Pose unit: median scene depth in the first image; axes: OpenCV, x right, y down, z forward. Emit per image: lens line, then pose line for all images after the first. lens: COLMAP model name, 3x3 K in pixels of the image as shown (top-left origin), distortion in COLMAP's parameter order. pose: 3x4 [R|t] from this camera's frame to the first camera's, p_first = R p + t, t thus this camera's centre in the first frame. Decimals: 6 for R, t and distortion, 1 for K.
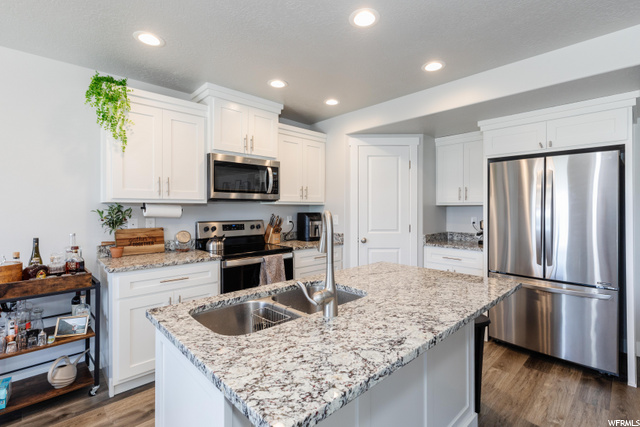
lens RADIAL K [[298.2, 0, 319.6], [0, 298.2, 204.4], [0, 0, 1]] dist [0.002146, 0.000152]
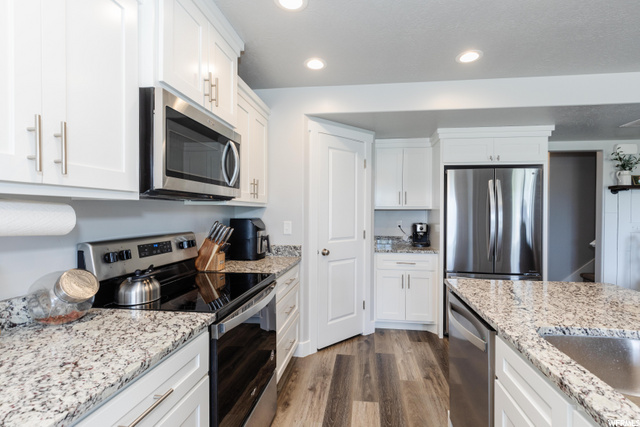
lens RADIAL K [[295.5, 0, 320.0], [0, 295.5, 213.5], [0, 0, 1]] dist [0.000362, 0.000208]
pose [[0.769070, -0.000219, 0.639164, -0.399224], [-0.011050, 0.999846, 0.013639, 0.006182], [-0.639069, -0.017552, 0.768949, 0.434324]]
